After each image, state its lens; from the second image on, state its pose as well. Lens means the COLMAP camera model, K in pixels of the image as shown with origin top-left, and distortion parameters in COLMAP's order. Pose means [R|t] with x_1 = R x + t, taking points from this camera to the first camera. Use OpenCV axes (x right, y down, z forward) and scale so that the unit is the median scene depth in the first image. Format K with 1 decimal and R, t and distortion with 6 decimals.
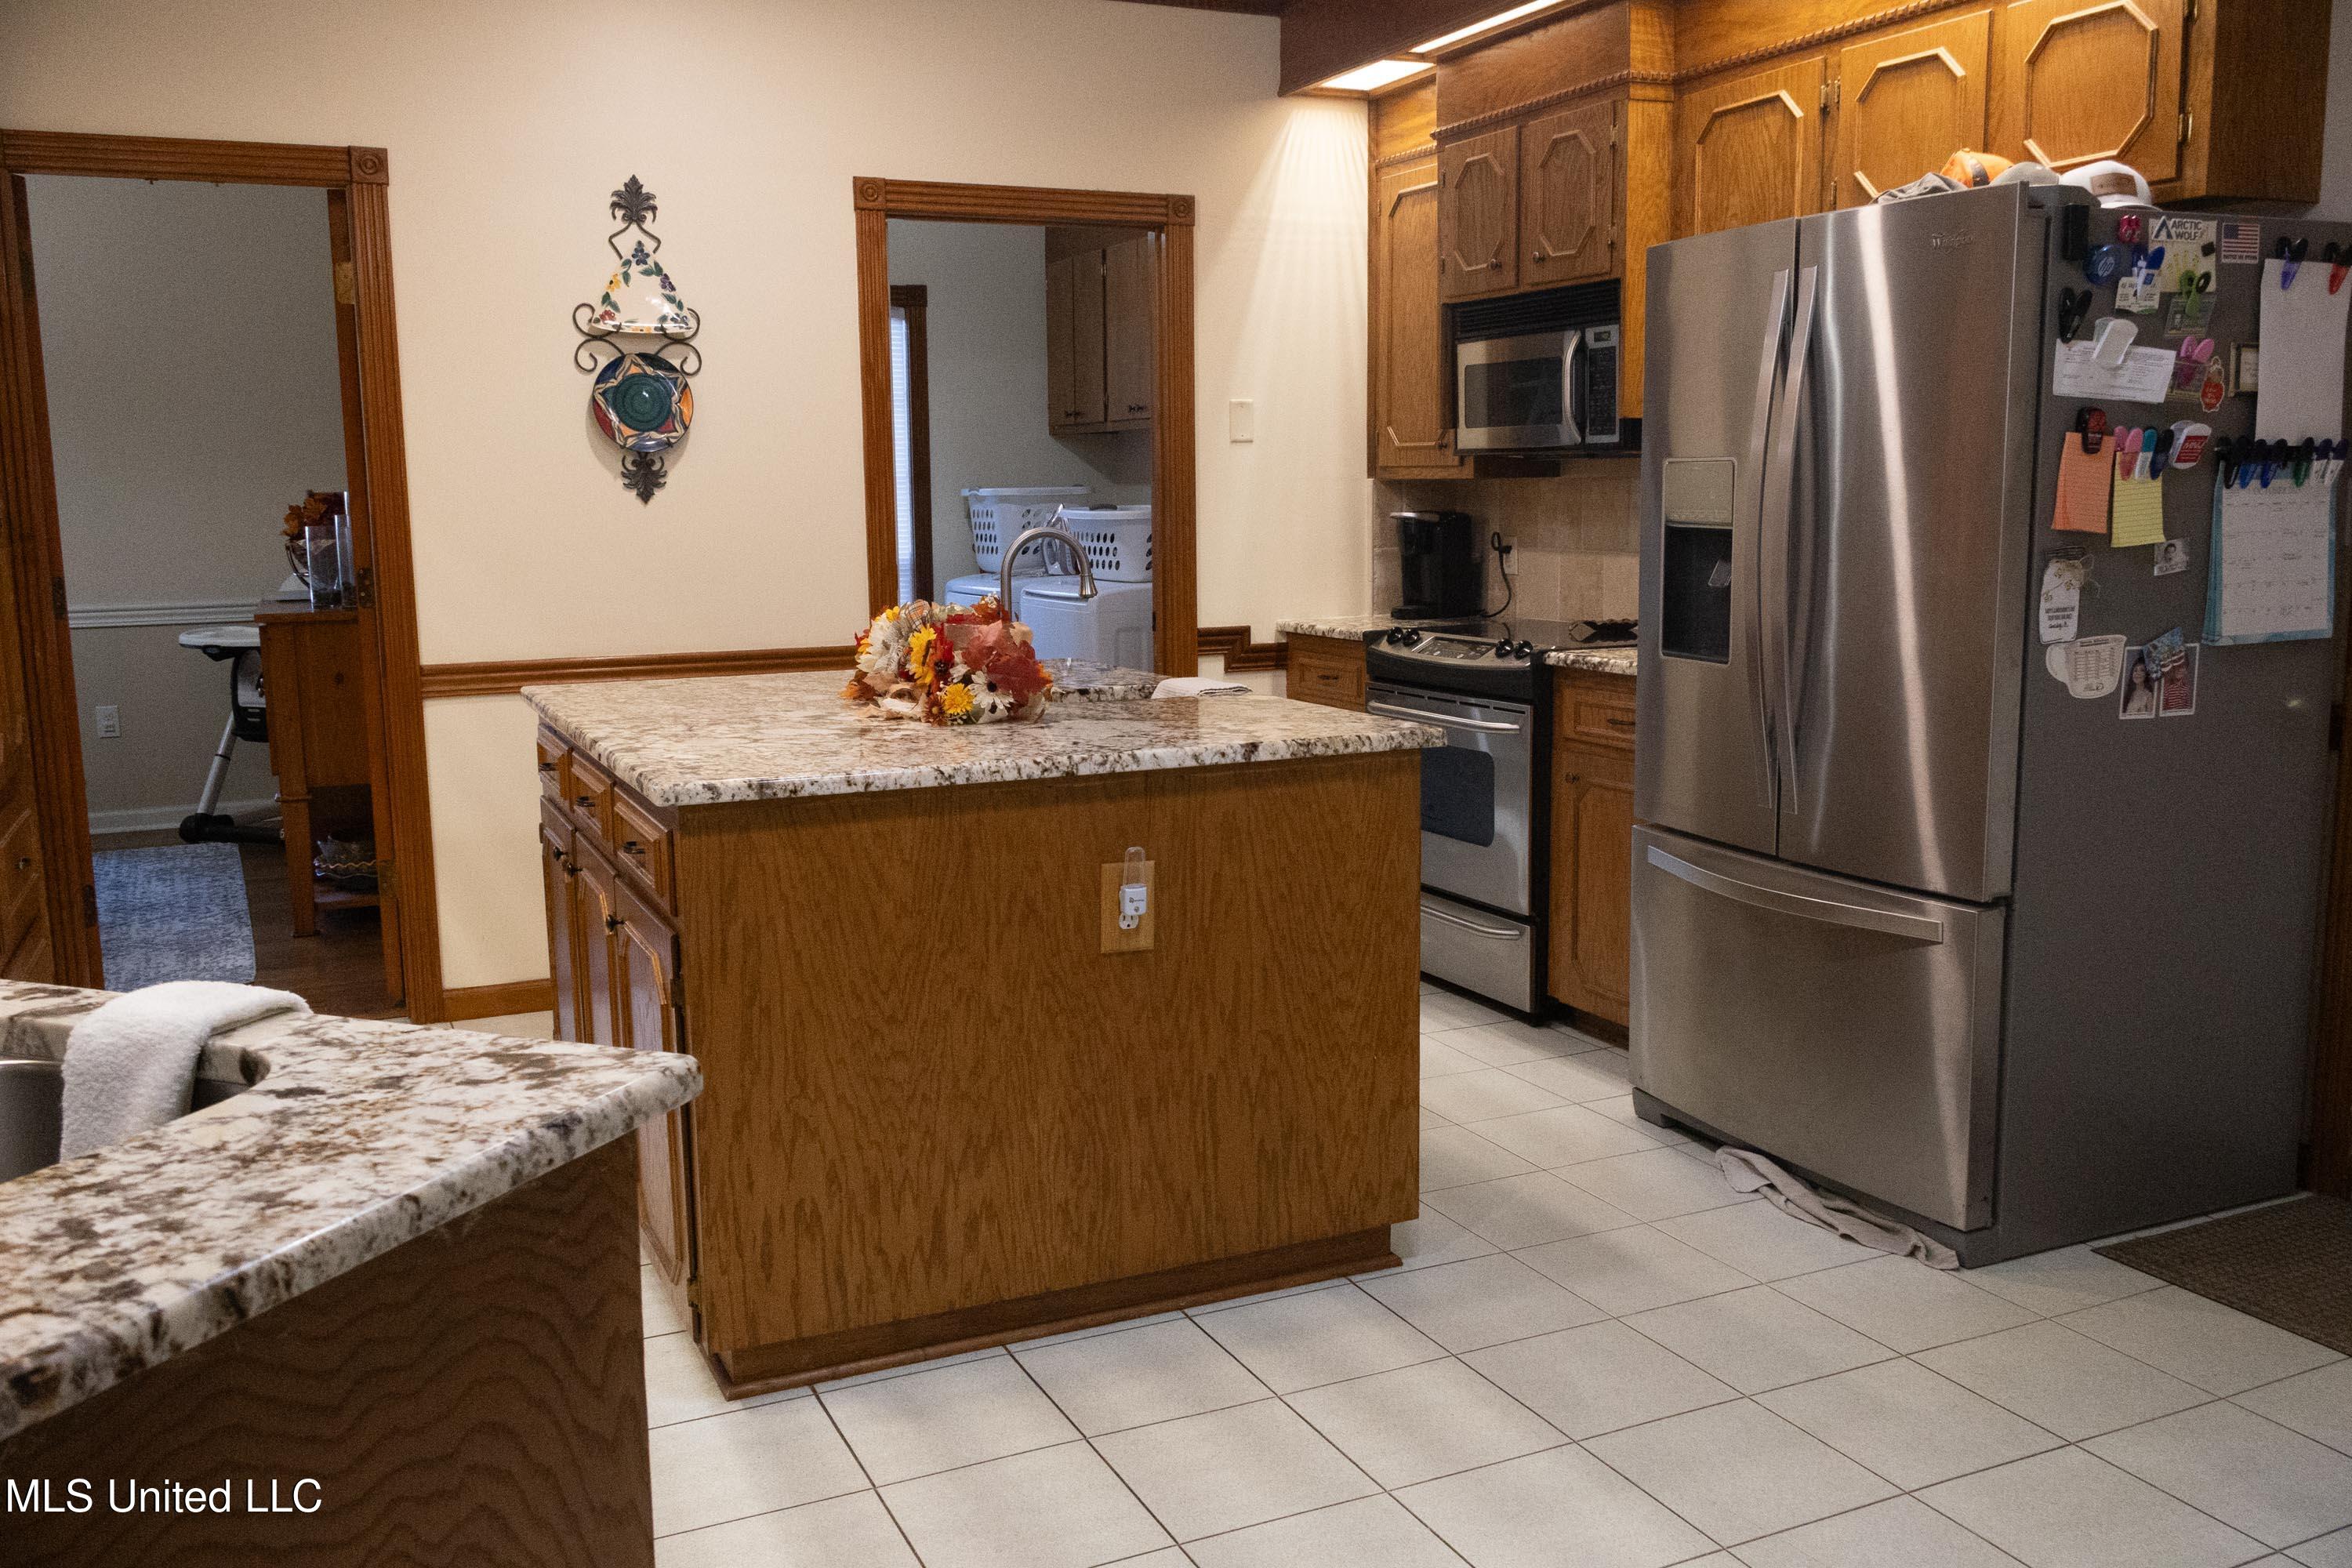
lens RADIAL K [[1927.5, 0, 1167.6], [0, 1927.5, 773.5], [0, 0, 1]] dist [-0.006616, -0.008012]
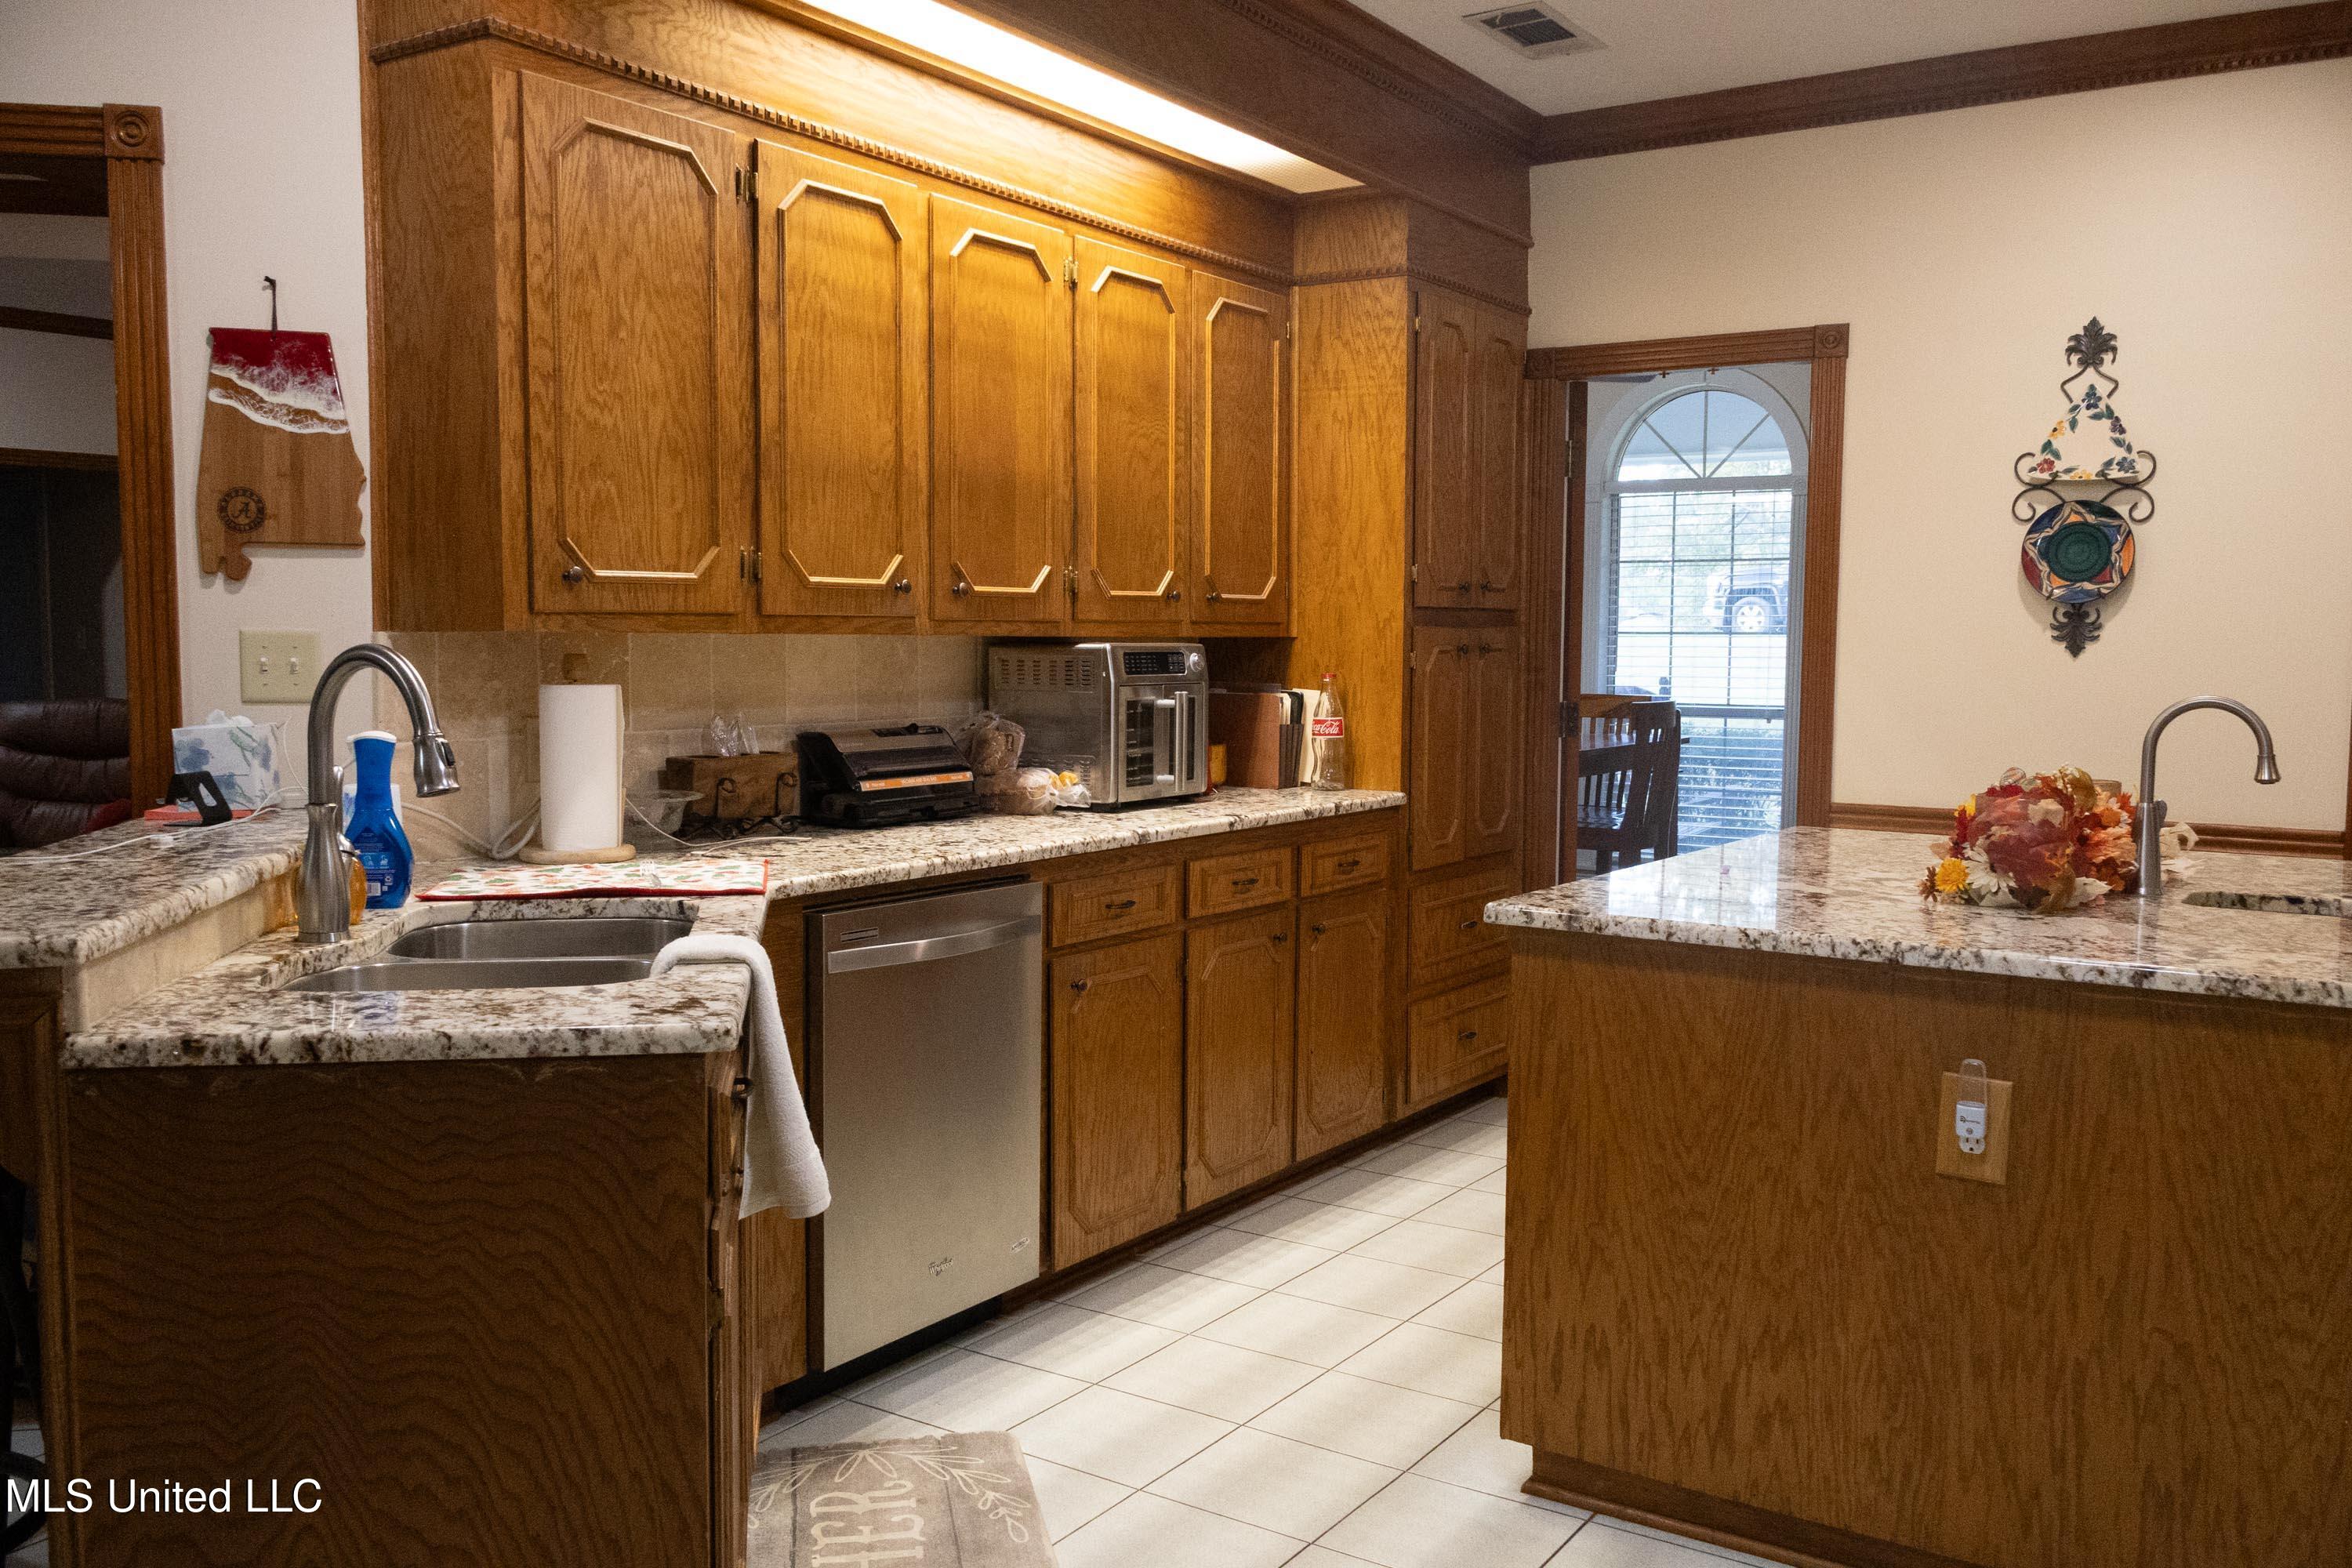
lens RADIAL K [[1927.5, 0, 1167.6], [0, 1927.5, 773.5], [0, 0, 1]] dist [-0.006616, -0.008012]
pose [[0.525303, 0.079836, -0.847162, 0.515610], [-0.141495, 0.989923, 0.005552, -0.042852], [0.839069, 0.116952, 0.531306, 0.216546]]
